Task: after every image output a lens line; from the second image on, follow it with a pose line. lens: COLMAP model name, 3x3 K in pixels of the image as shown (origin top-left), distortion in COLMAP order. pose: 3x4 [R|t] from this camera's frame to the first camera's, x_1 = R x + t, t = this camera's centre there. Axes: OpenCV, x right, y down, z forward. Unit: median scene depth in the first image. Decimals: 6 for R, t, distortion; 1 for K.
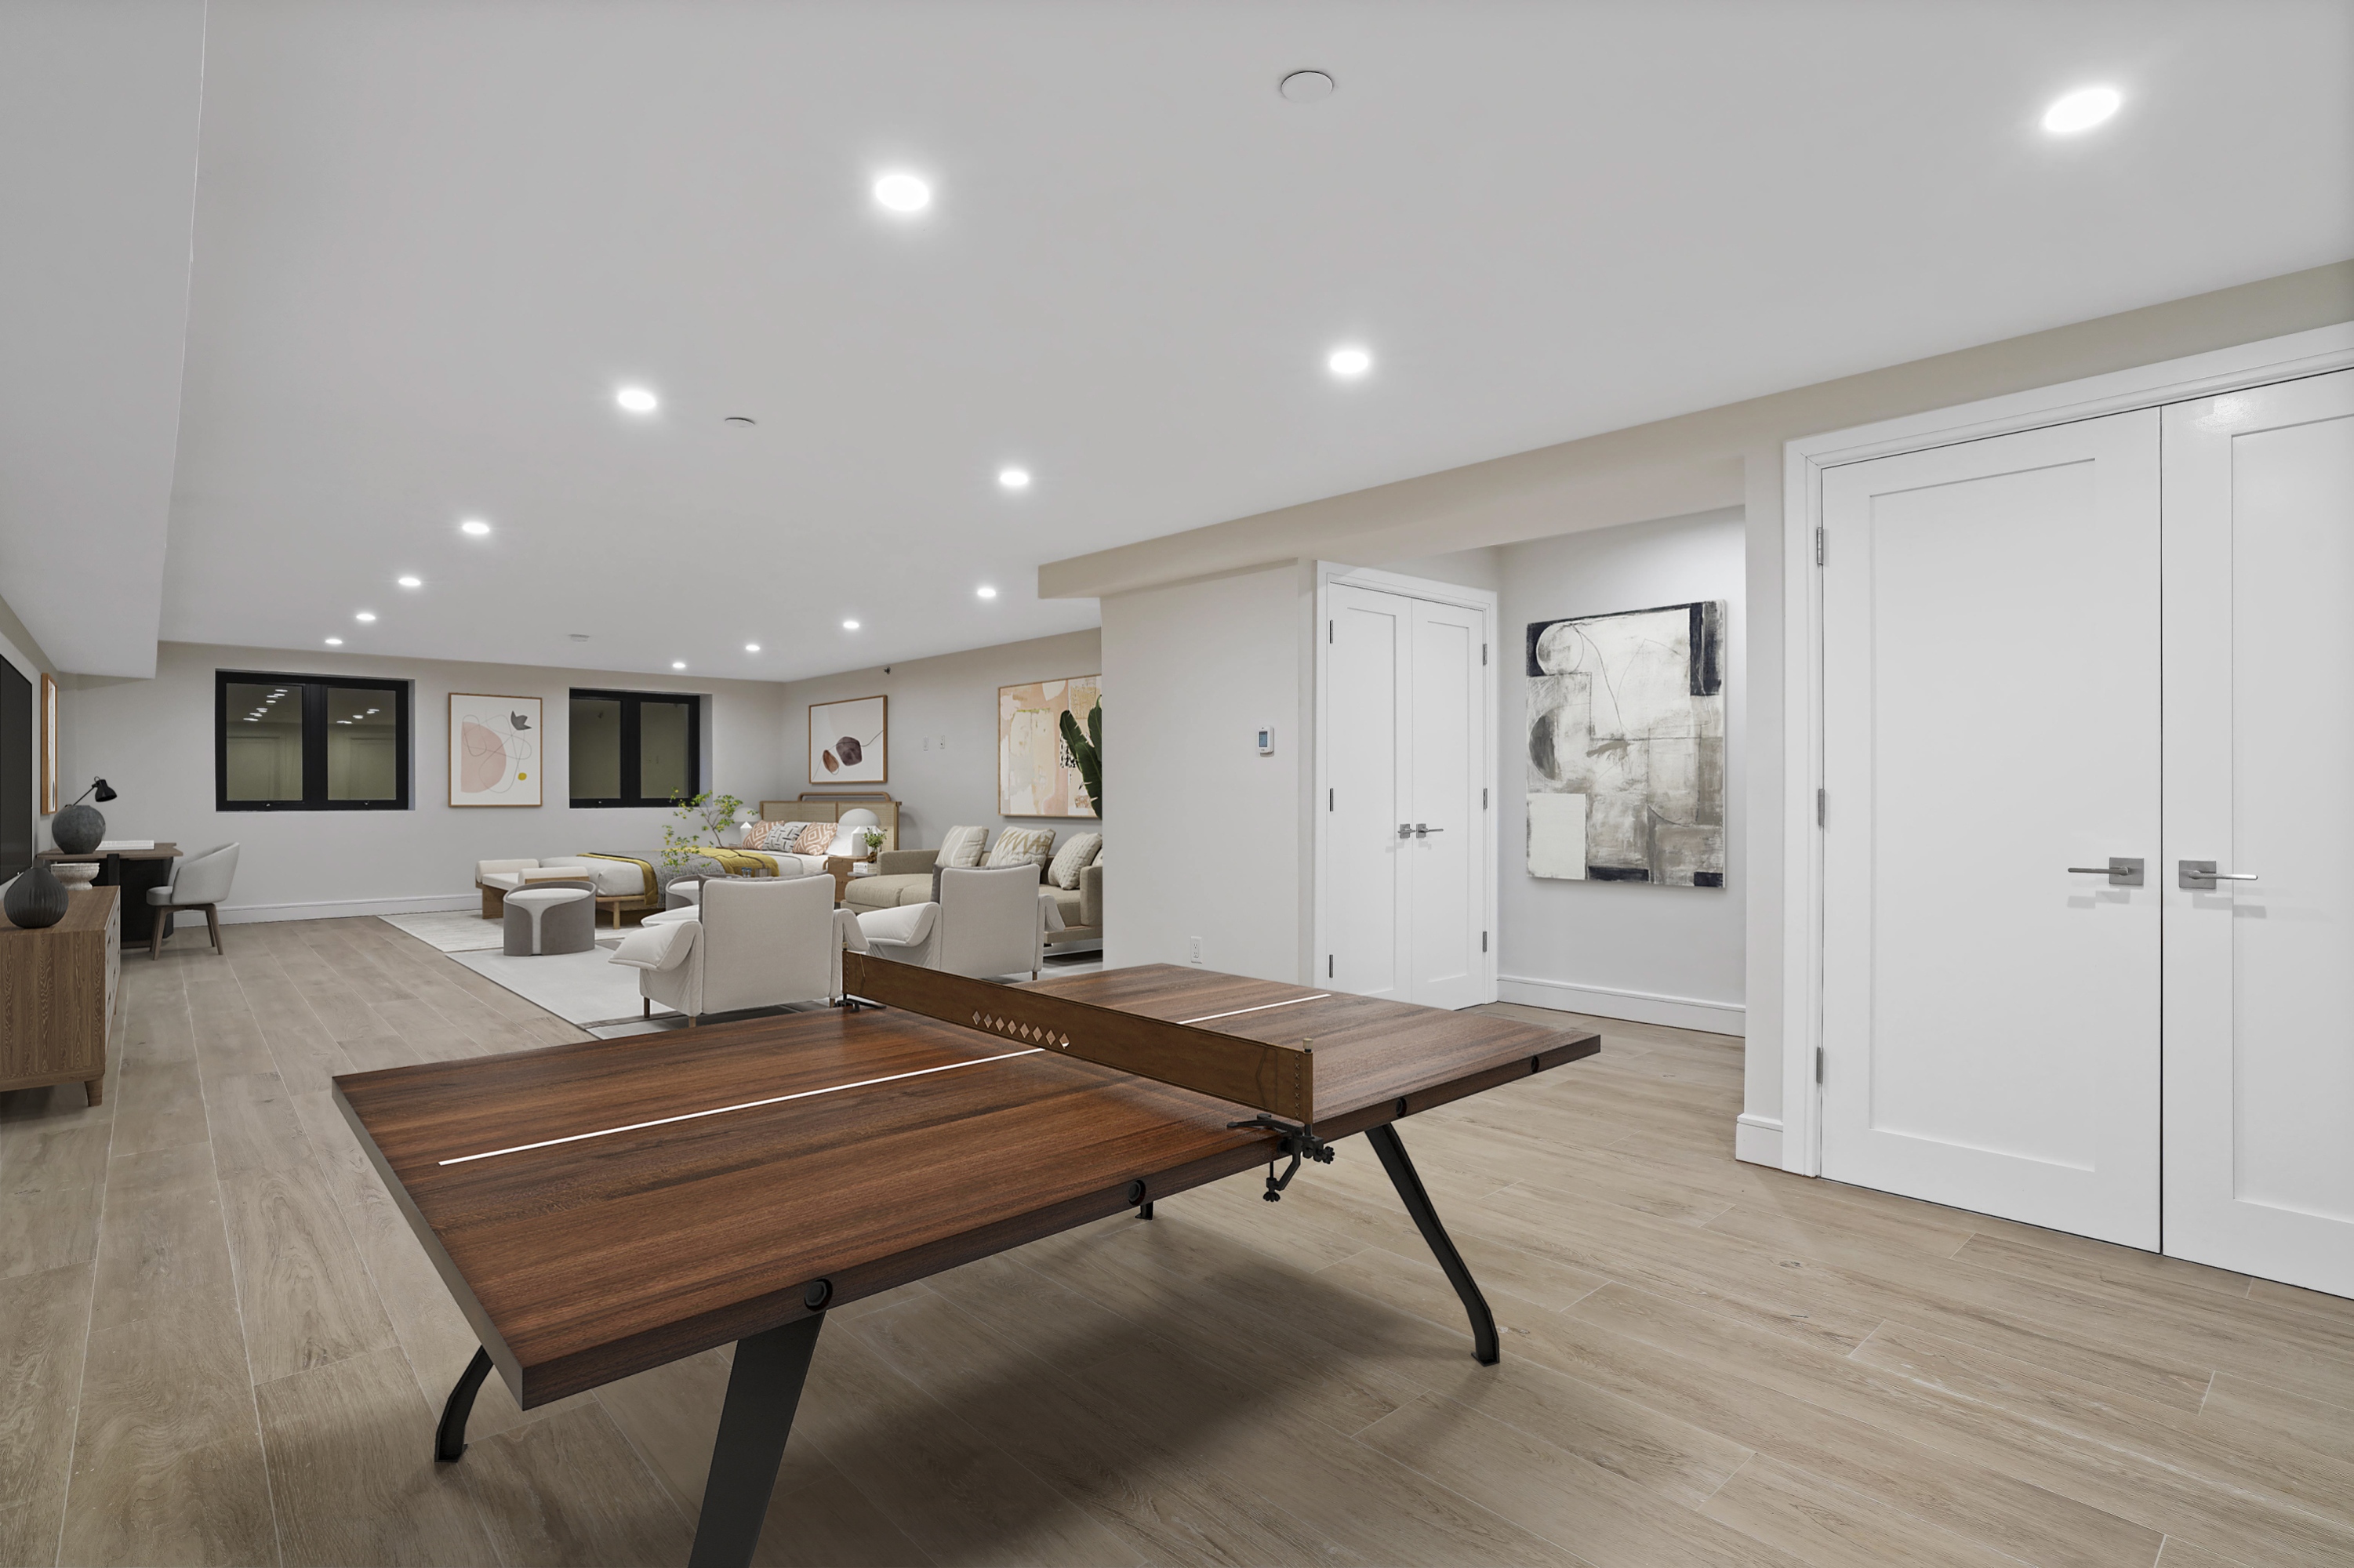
lens RADIAL K [[1139.9, 0, 1212.9], [0, 1139.9, 794.0], [0, 0, 1]] dist [-0.022602, 0.018909]
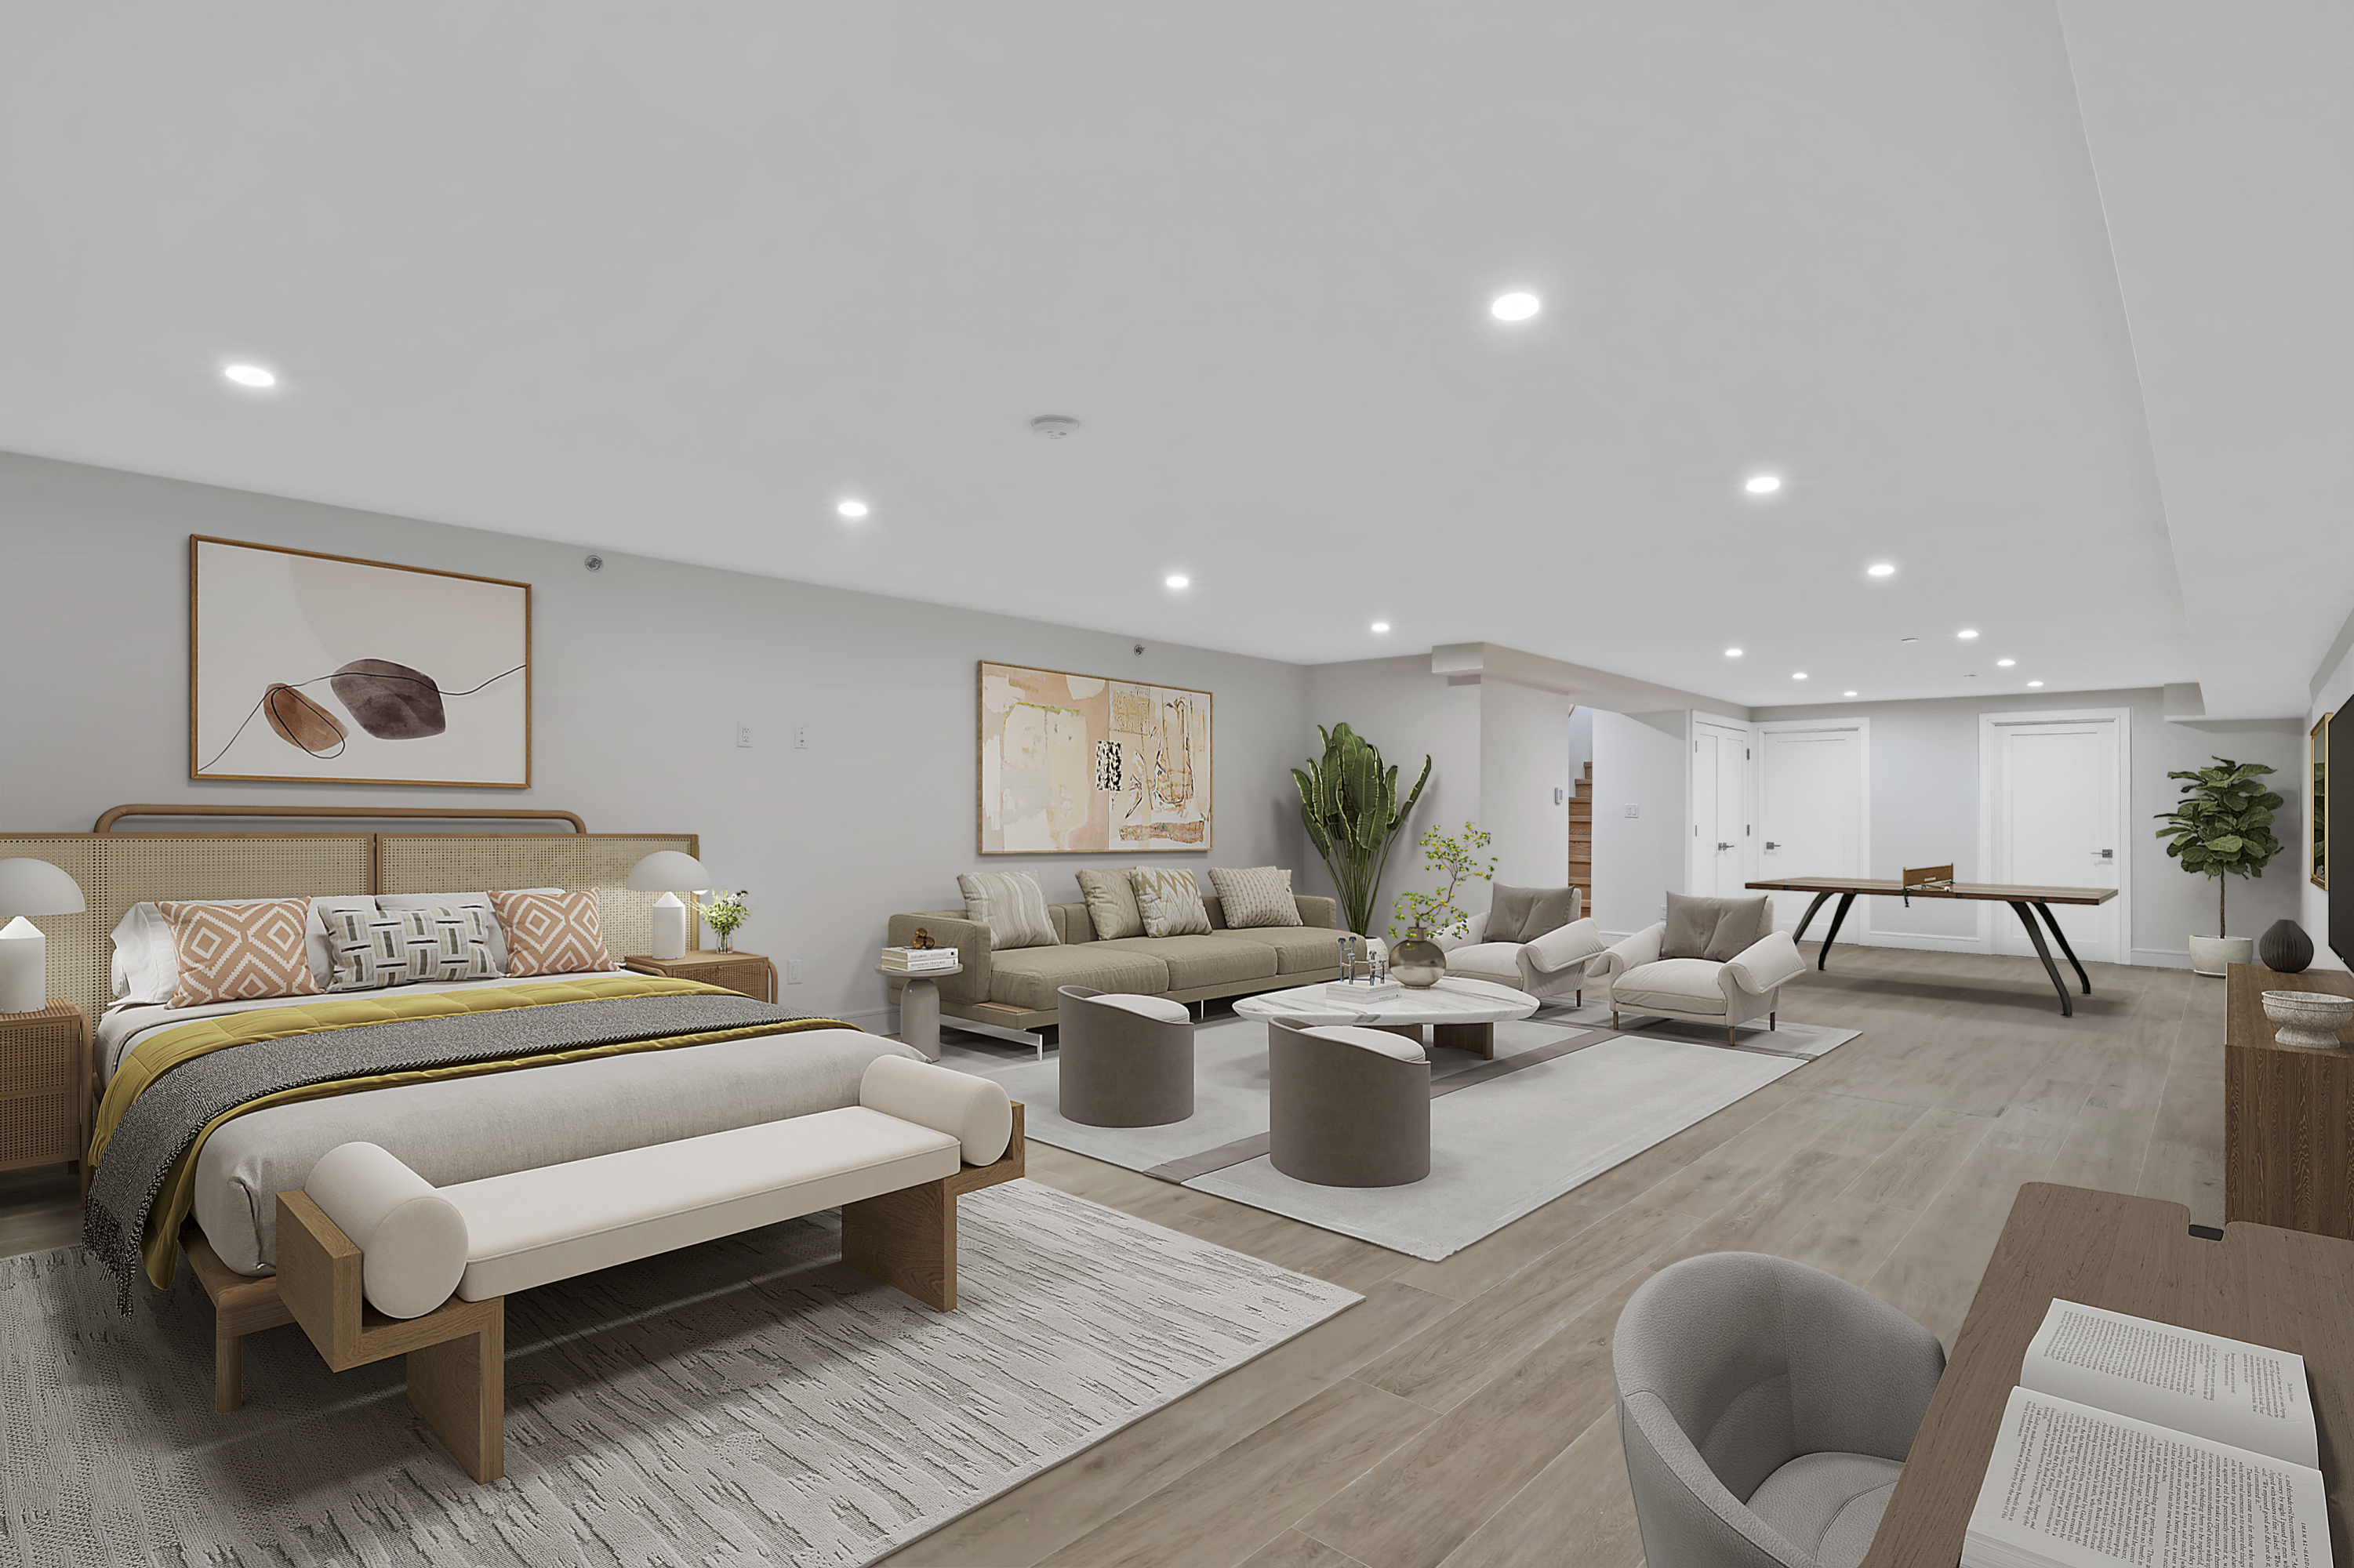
lens RADIAL K [[1177.6, 0, 1177.0], [0, 1177.6, 784.0], [0, 0, 1]] dist [-0.060507, 0.028779]
pose [[-0.094361, 0.035425, 0.994908, -1.441840], [-0.008071, 0.999307, -0.036347, 0.003388], [-0.995505, -0.011460, -0.094009, 1.556491]]
